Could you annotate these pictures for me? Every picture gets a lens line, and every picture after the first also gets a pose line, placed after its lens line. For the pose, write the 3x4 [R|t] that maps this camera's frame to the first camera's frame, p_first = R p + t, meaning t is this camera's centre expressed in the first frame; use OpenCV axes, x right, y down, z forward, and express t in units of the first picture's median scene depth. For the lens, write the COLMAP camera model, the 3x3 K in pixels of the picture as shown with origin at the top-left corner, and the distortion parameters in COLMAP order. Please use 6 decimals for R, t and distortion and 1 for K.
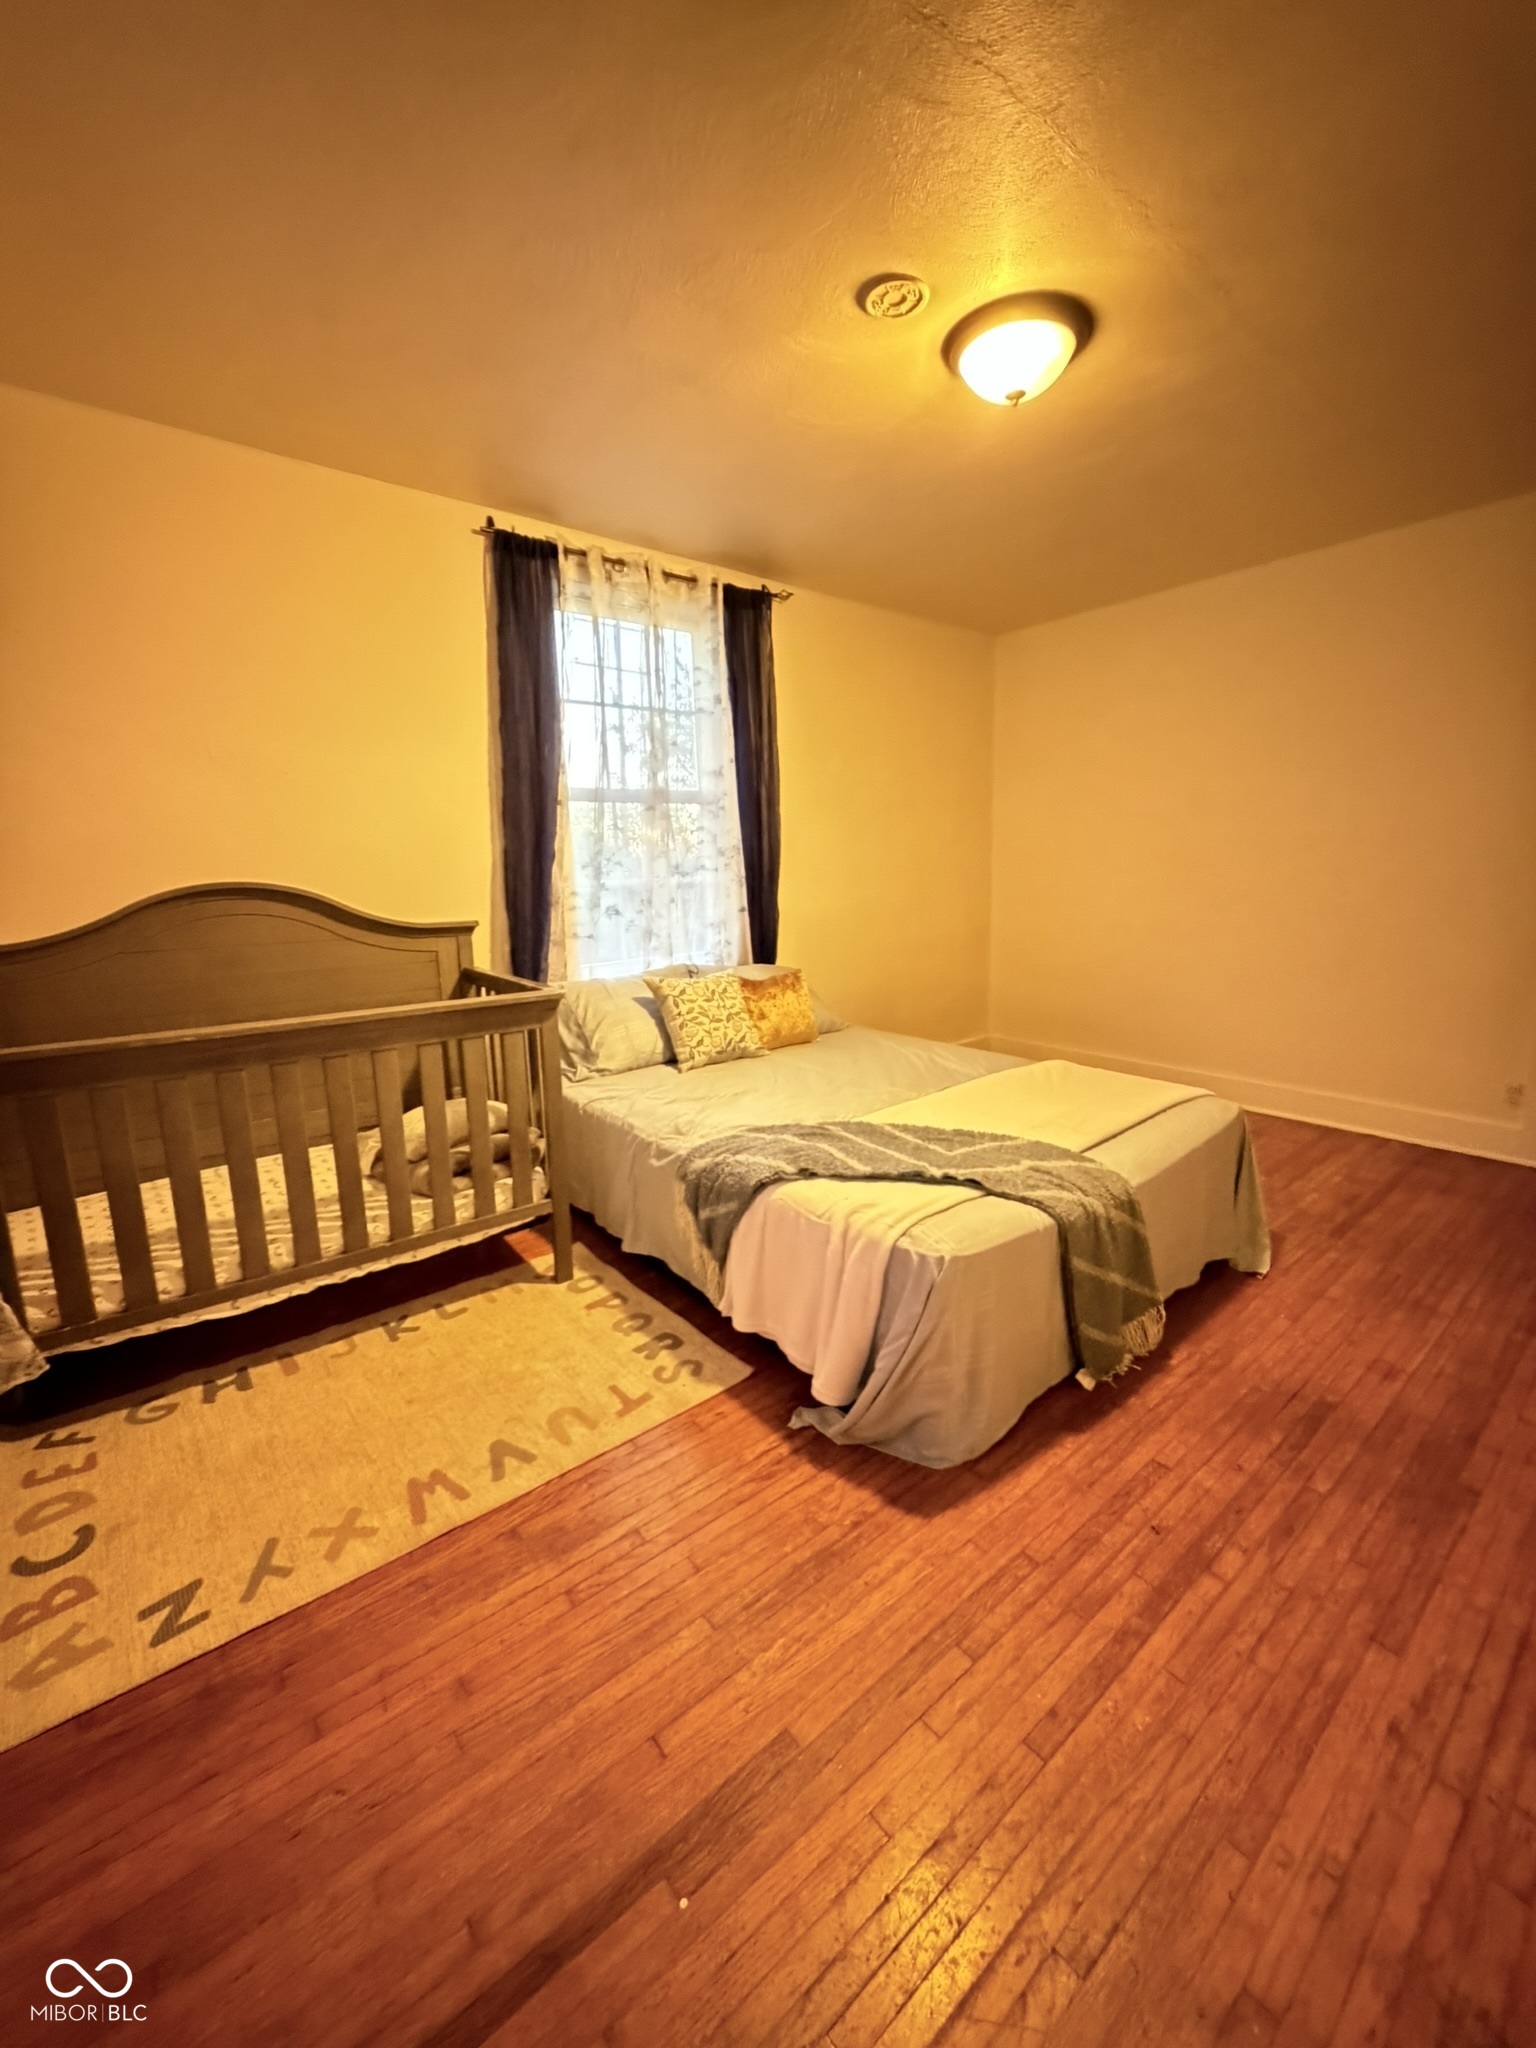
lens RADIAL K [[835.1, 0, 772.9], [0, 835.1, 1019.0], [0, 0, 1]] dist [-0.019015, -0.000142]
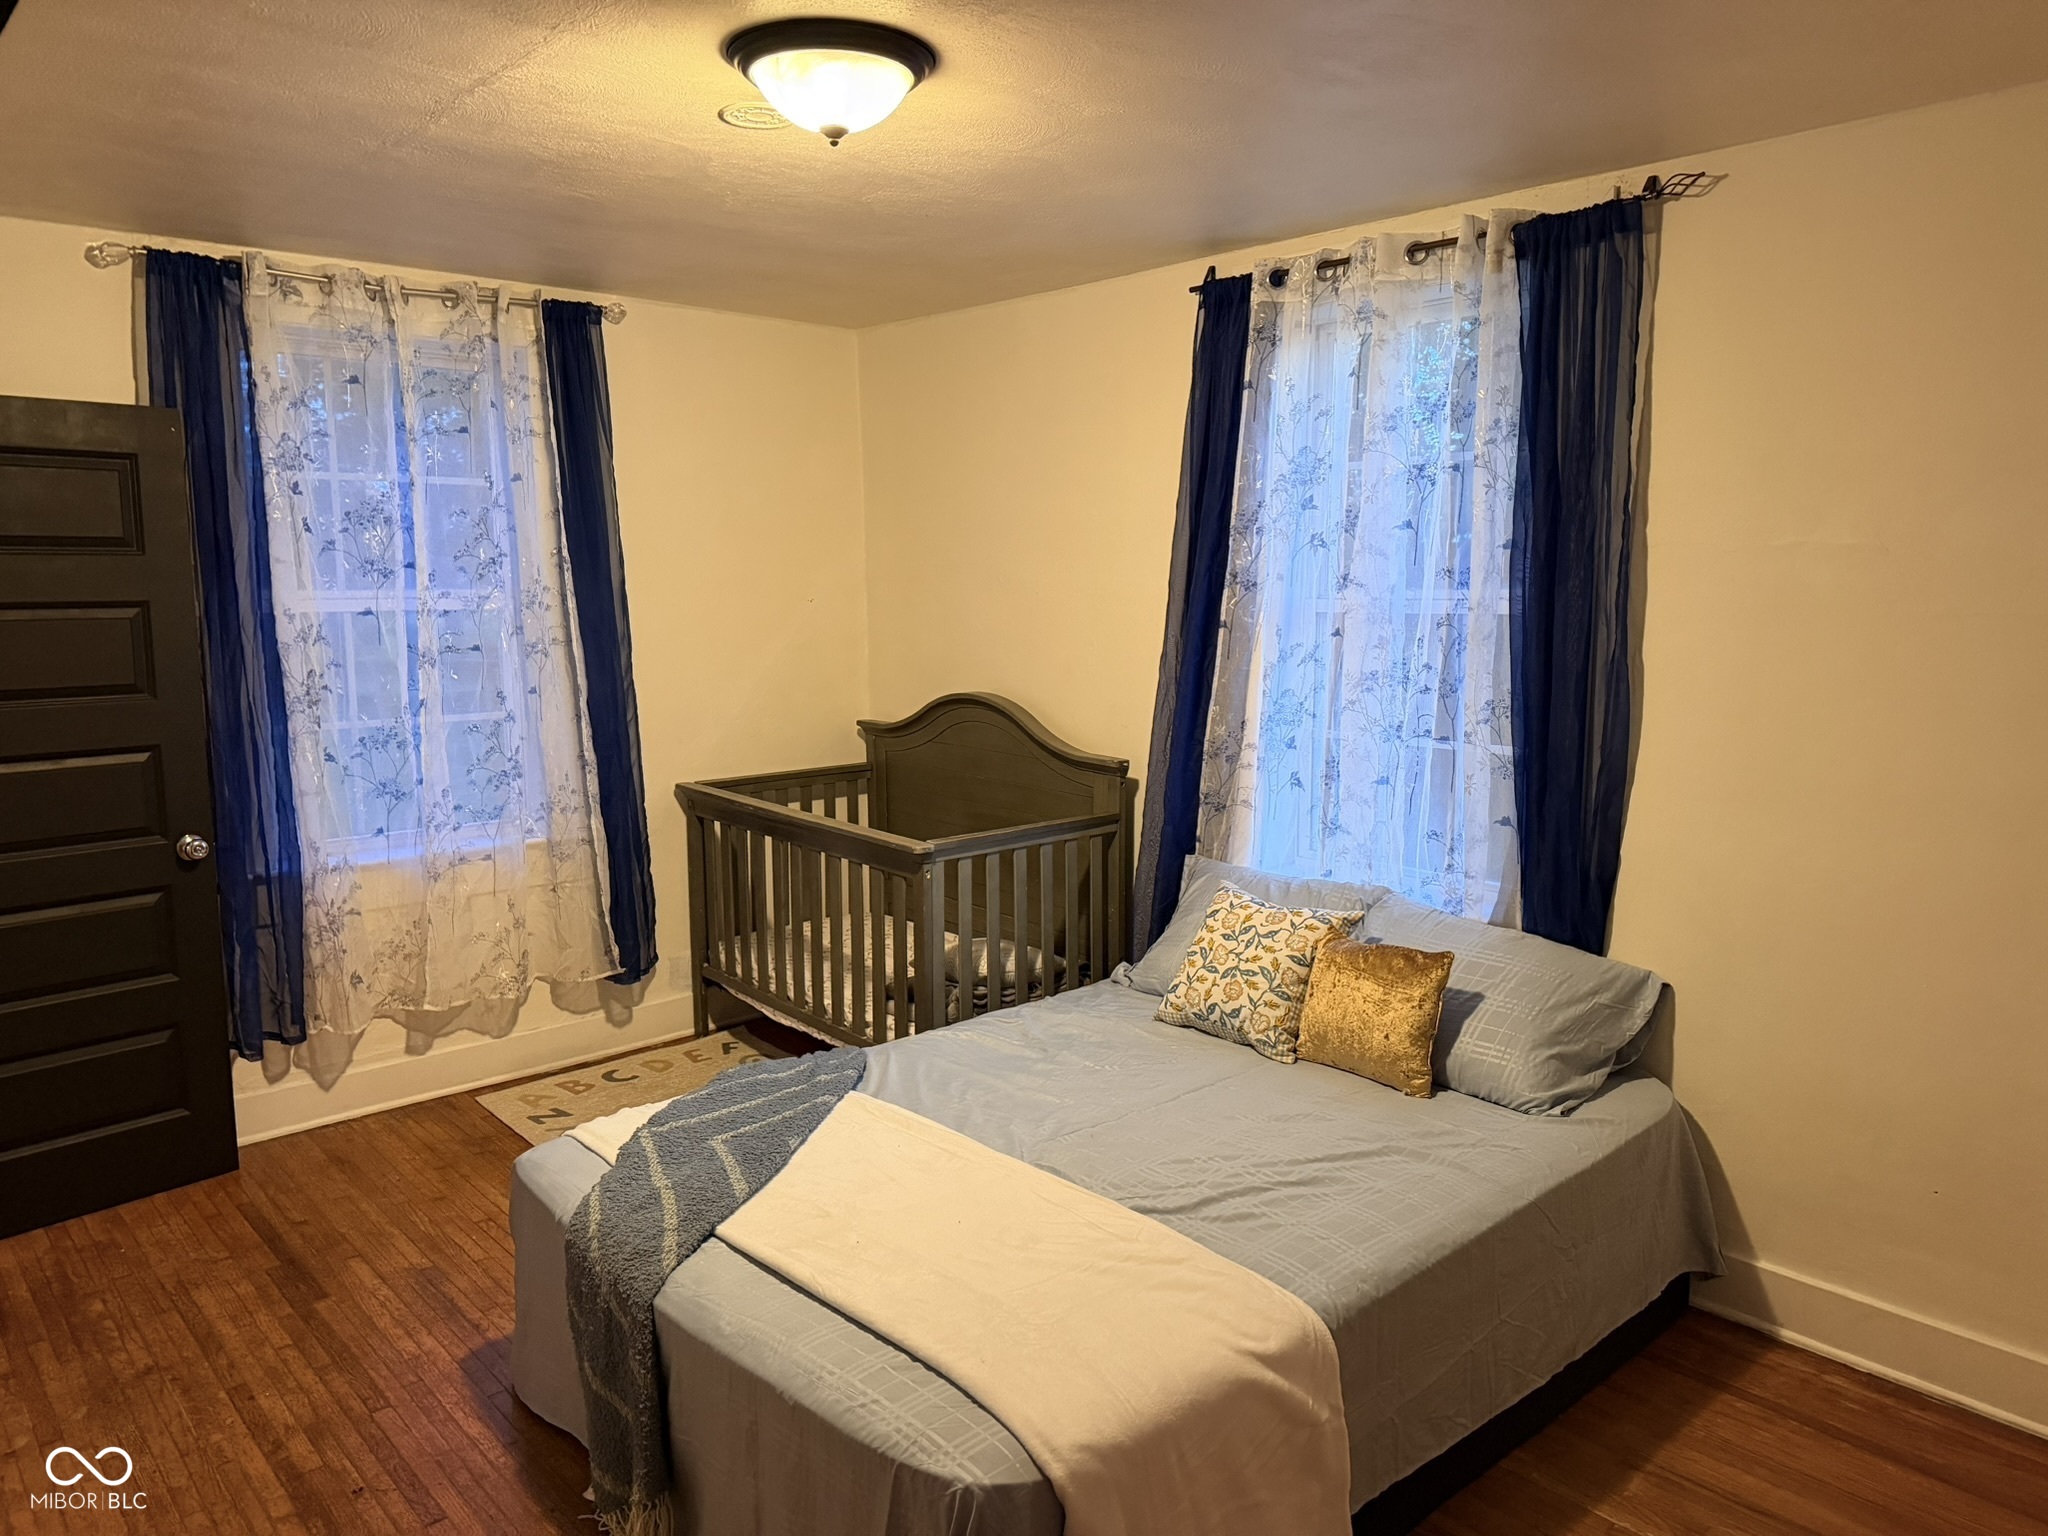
lens RADIAL K [[1456.9, 0, 1029.2], [0, 1456.9, 765.4], [0, 0, 1]] dist [0.051417, -0.070795]
pose [[0.026134, 0.163805, -0.986146, 1.618306], [-0.177415, 0.971583, 0.156685, -0.483076], [0.983789, 0.170863, 0.054453, 1.219322]]
